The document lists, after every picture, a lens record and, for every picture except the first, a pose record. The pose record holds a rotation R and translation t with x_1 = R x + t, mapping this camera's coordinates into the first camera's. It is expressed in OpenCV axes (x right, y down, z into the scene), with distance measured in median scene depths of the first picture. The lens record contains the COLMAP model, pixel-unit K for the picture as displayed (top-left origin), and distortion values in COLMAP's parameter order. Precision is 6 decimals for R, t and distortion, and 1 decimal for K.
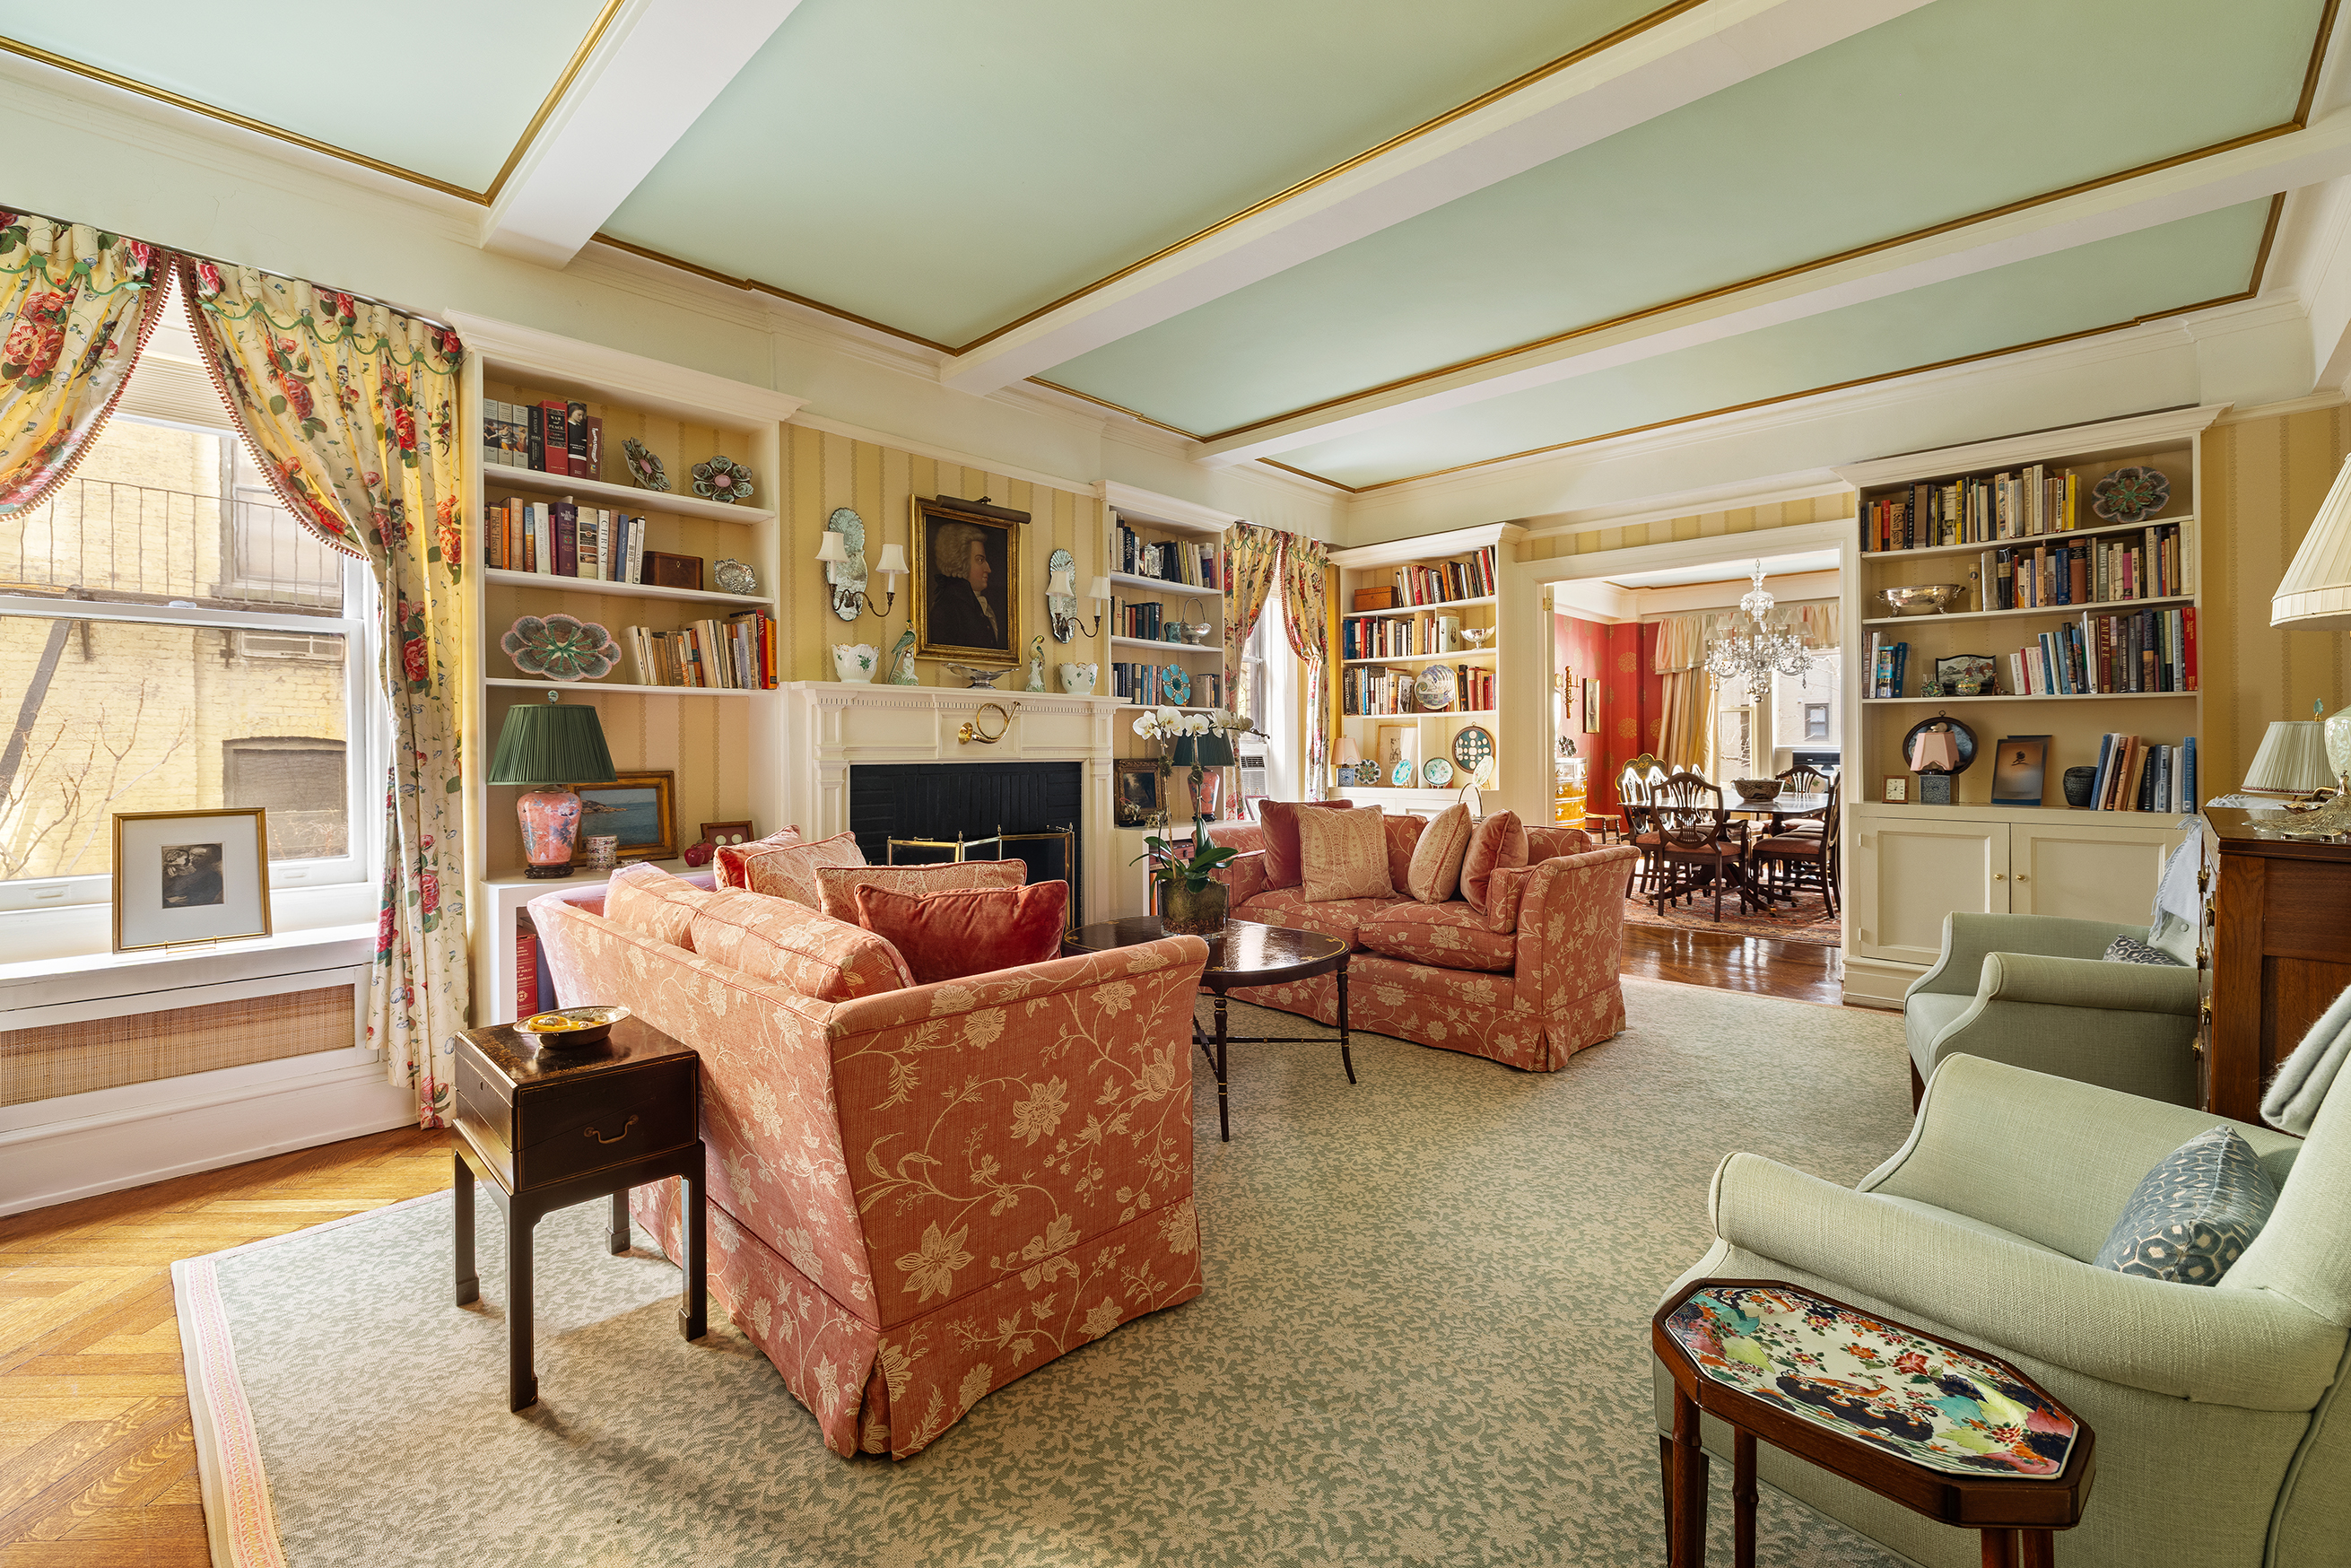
lens RADIAL K [[989.6, 0, 1167.2], [0, 989.6, 757.1], [0, 0, 1]] dist [-0.000258, 0.000559]
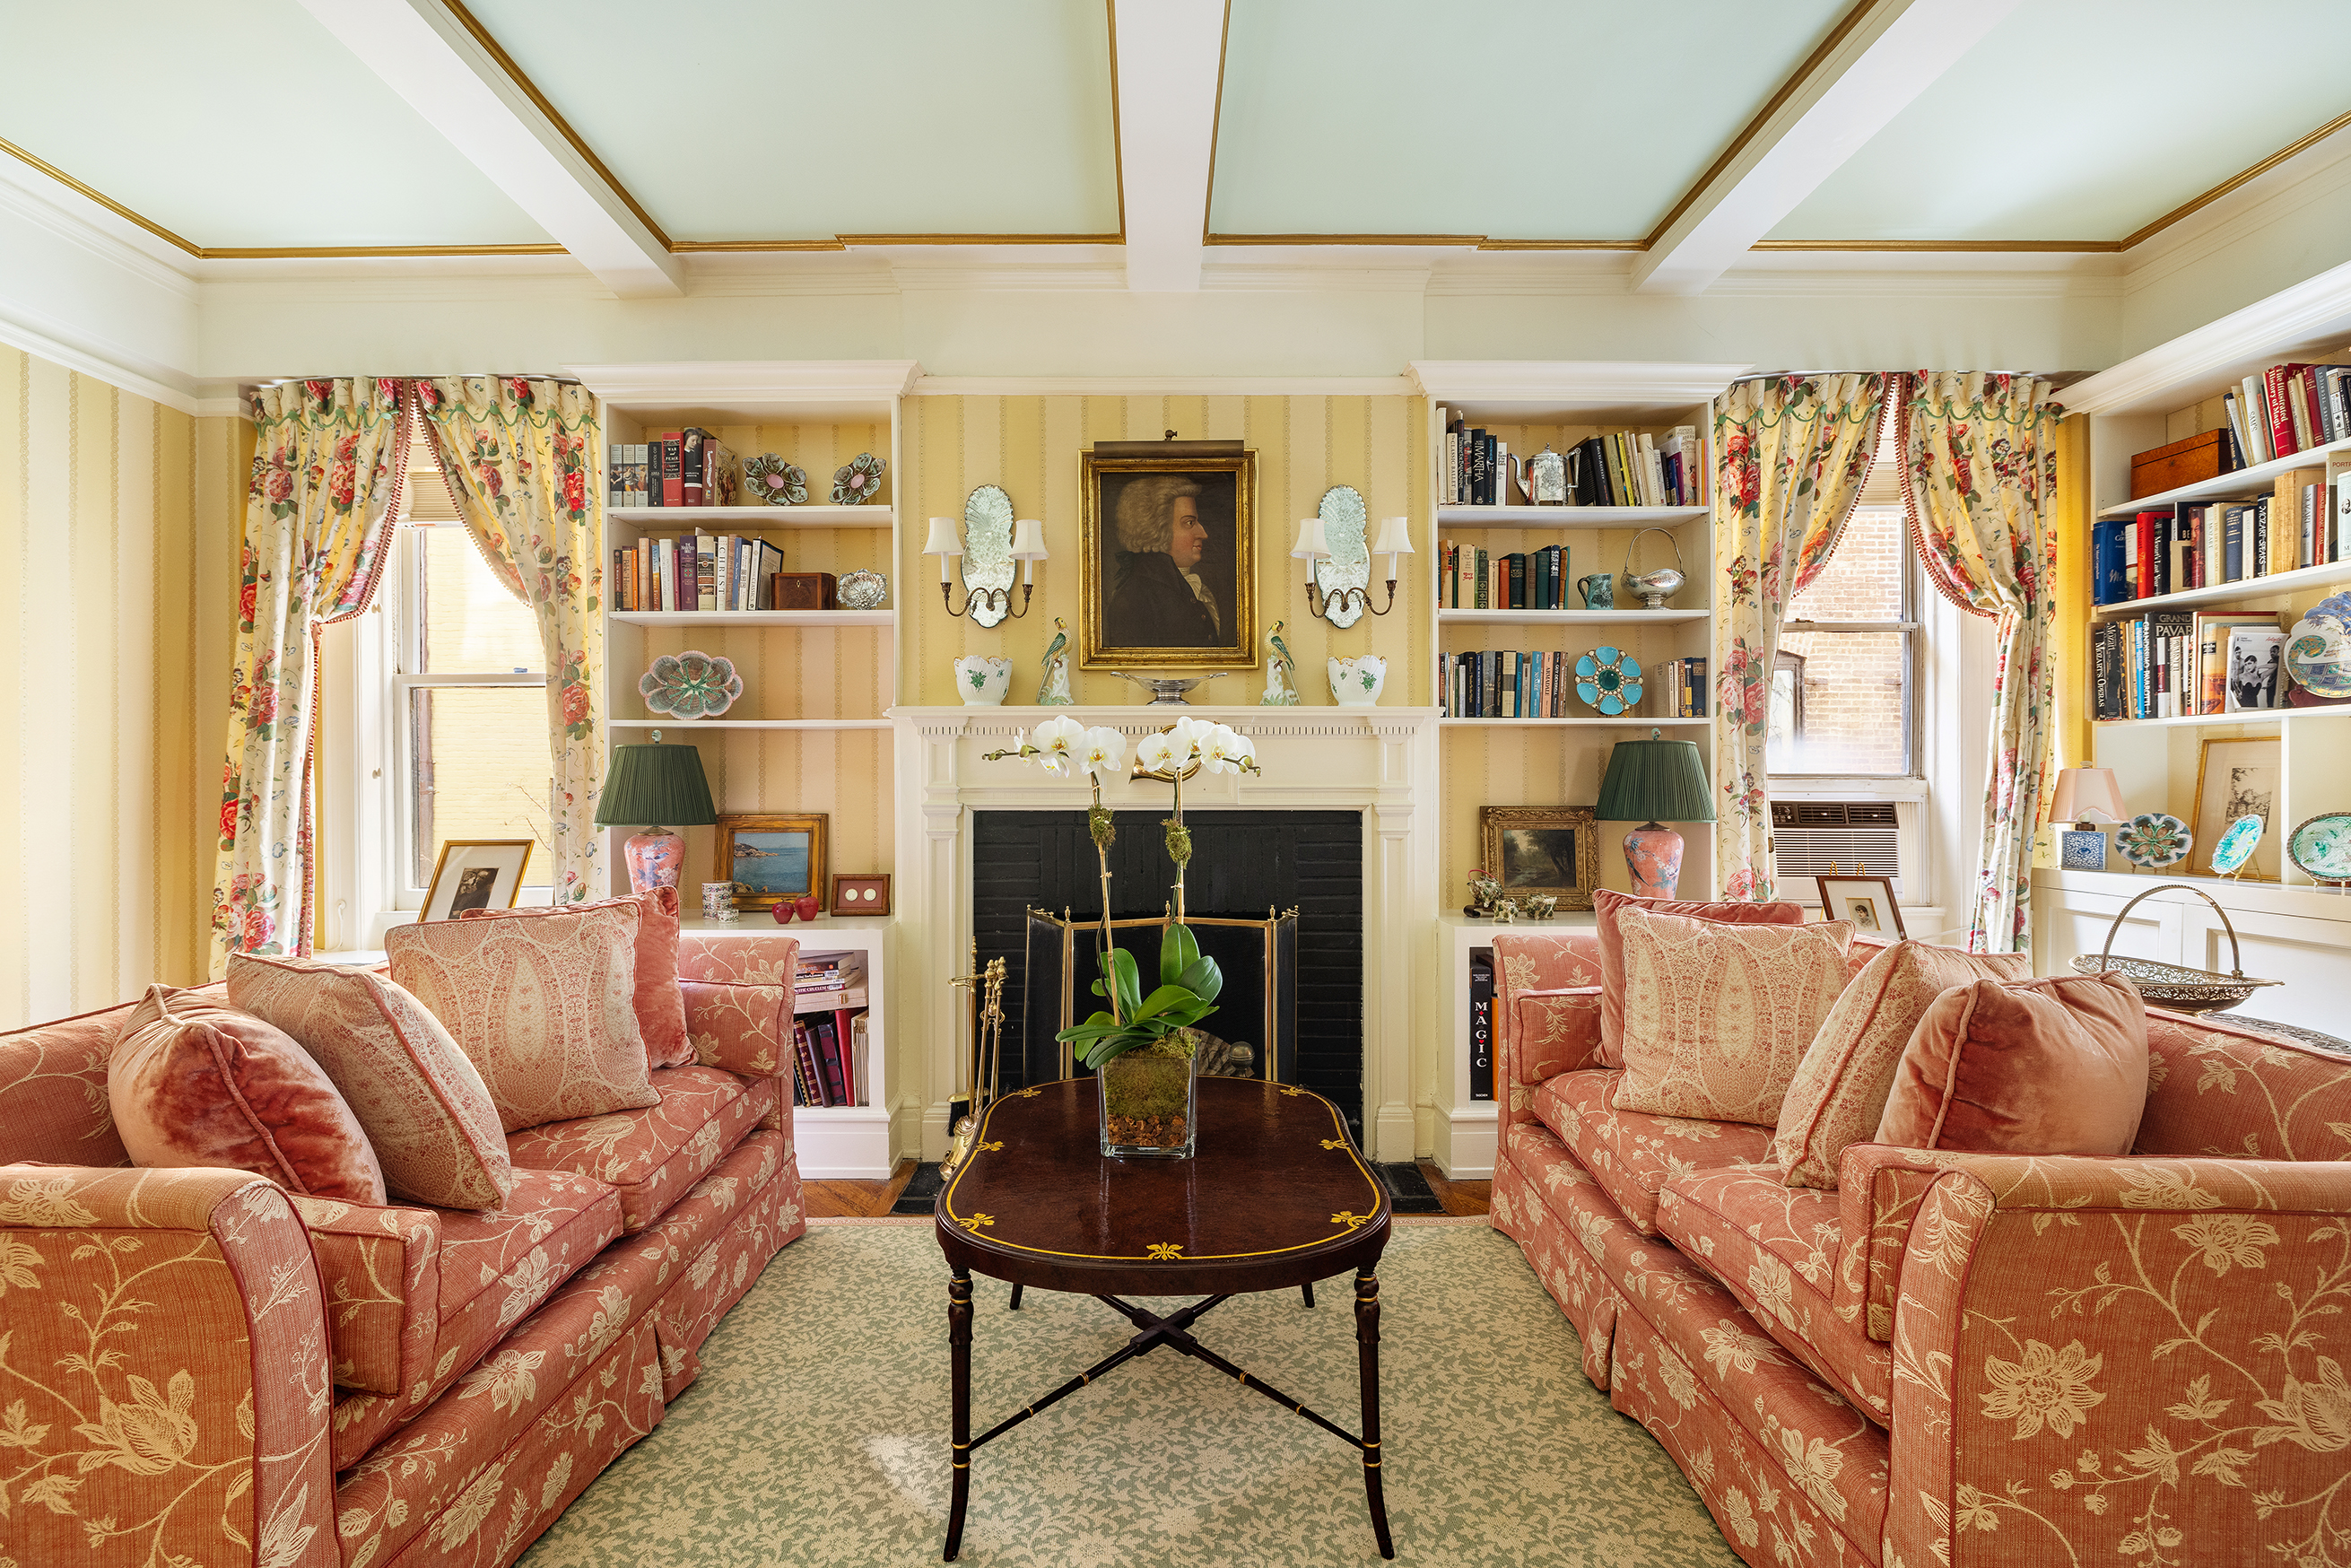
lens RADIAL K [[1071.2, 0, 1154.0], [0, 1071.2, 796.7], [0, 0, 1]] dist [-0.003103, 0.000323]
pose [[0.693026, 0.009764, -0.720846, 0.417555], [-0.006440, 0.999952, 0.007353, -0.010741], [0.720884, -0.000453, 0.693056, 0.543250]]
